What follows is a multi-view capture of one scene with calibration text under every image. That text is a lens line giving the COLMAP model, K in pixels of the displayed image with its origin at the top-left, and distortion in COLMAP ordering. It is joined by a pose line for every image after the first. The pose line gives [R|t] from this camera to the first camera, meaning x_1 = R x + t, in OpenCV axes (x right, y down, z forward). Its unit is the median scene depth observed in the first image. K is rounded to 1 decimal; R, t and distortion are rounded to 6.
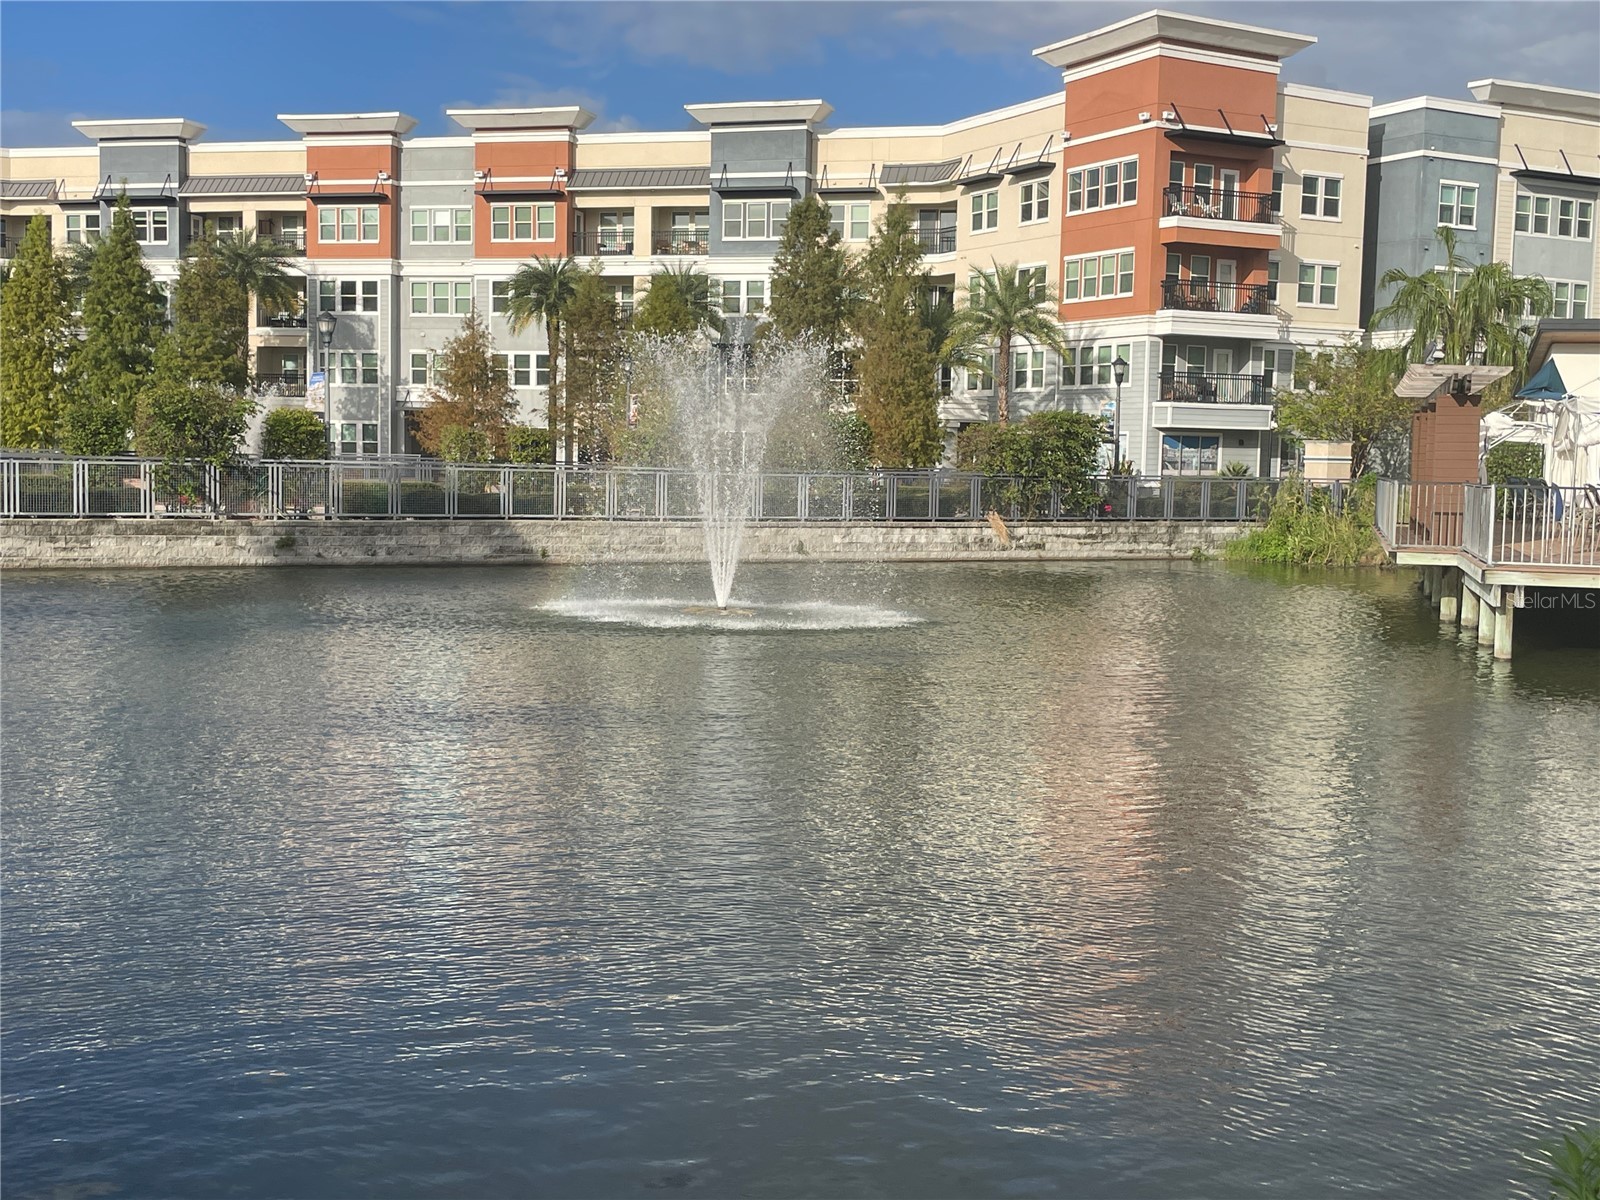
lens RADIAL K [[1882.7, 0, 800.3], [0, 1882.7, 593.0], [0, 0, 1]] dist [0.123838, -0.234868]
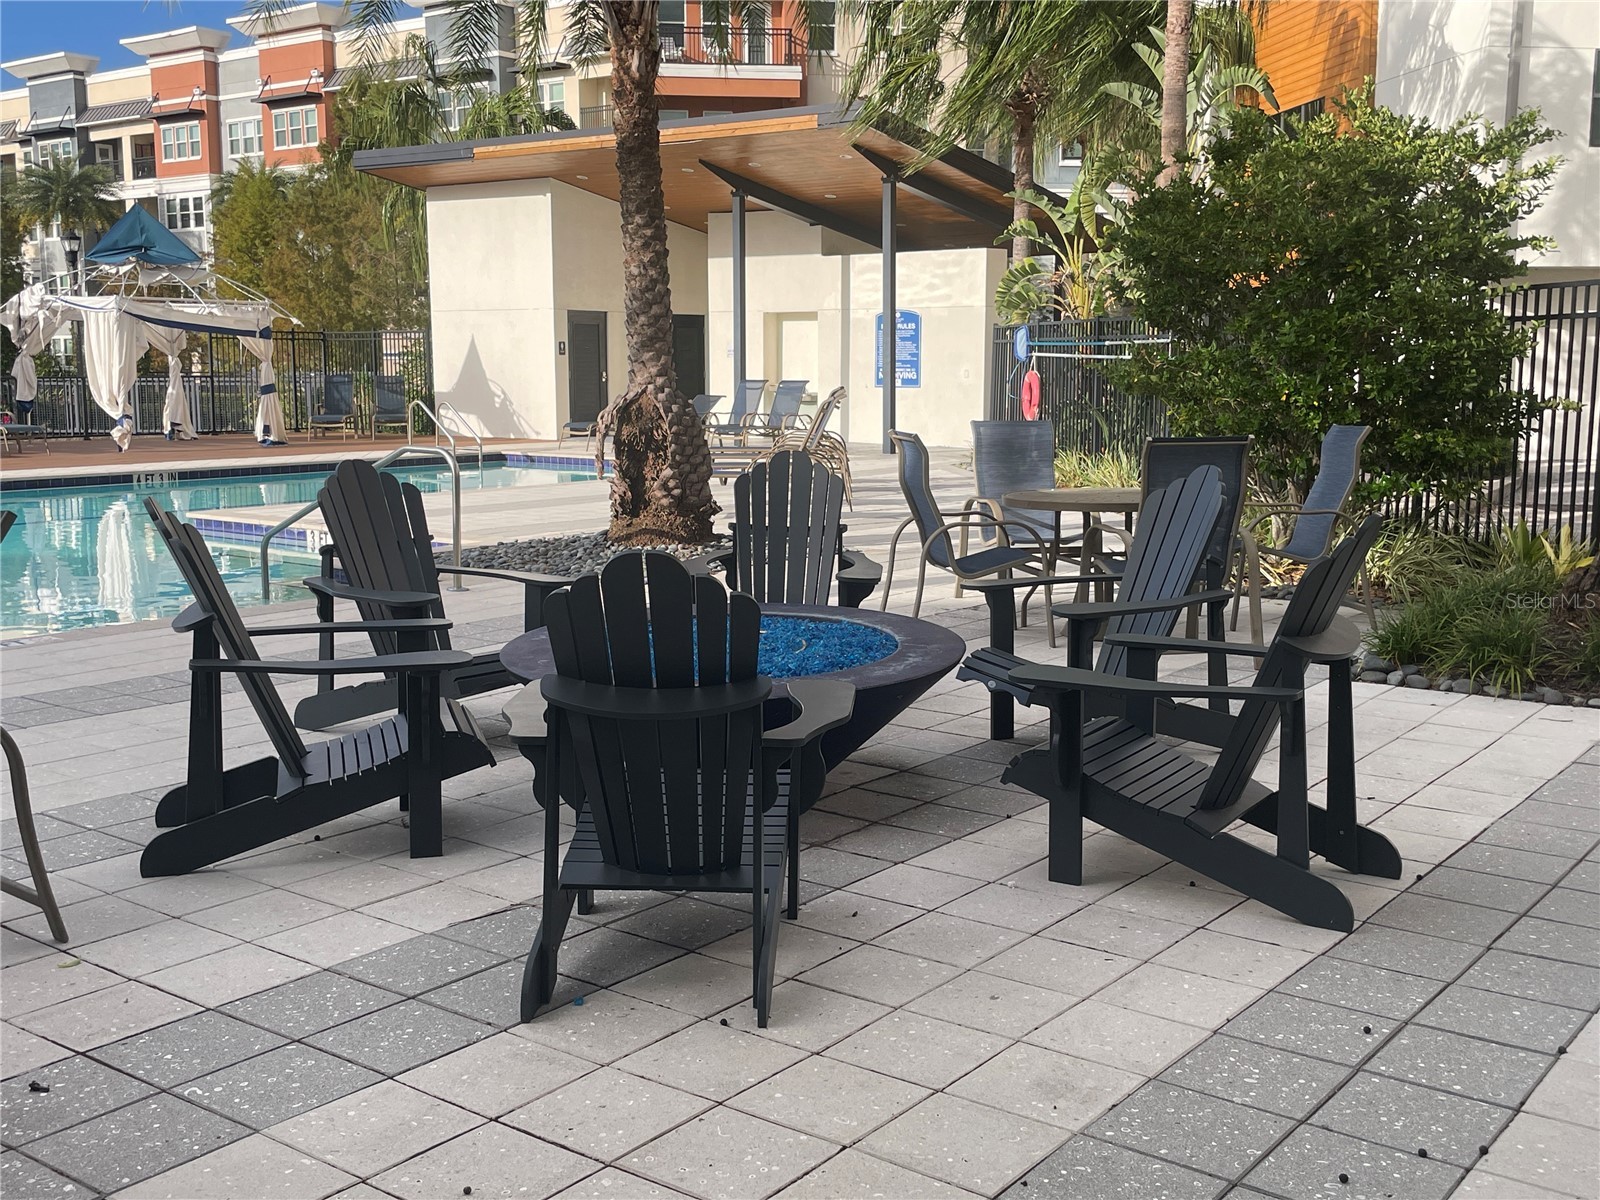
lens RADIAL K [[1721.0, 0, 800.0], [0, 1721.0, 600.0], [0, 0, 1]] dist [0.023051, 0.012518]
pose [[0.932078, 0.031578, -0.360880, 0.435441], [-0.009453, 0.997974, 0.062911, -0.009415], [0.362135, -0.055226, 0.930488, 0.246506]]
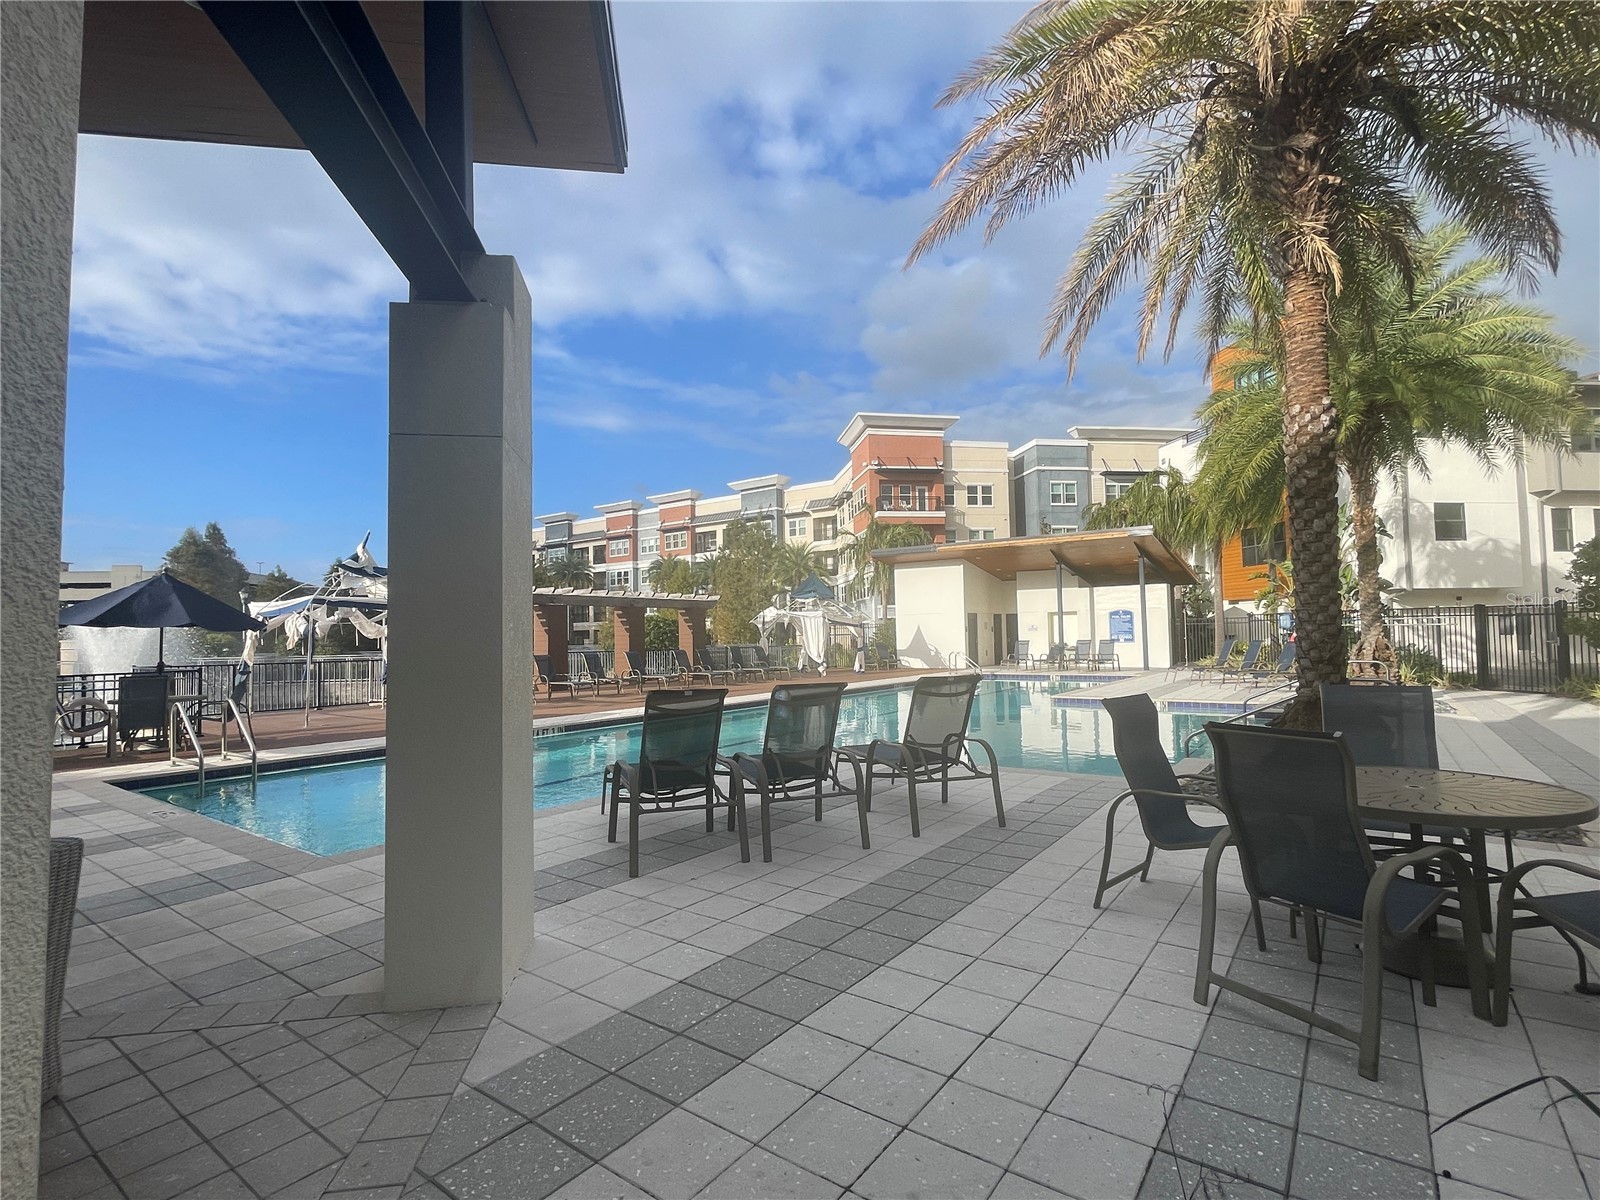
lens RADIAL K [[784.2, 0, 800.0], [0, 784.2, 600.0], [0, 0, 1]] dist [-0.001302, -0.000633]
pose [[0.938341, -0.054966, -0.341315, 0.315077], [0.013650, 0.992400, -0.122292, -0.007837], [0.345443, 0.110093, 0.931960, 0.181336]]
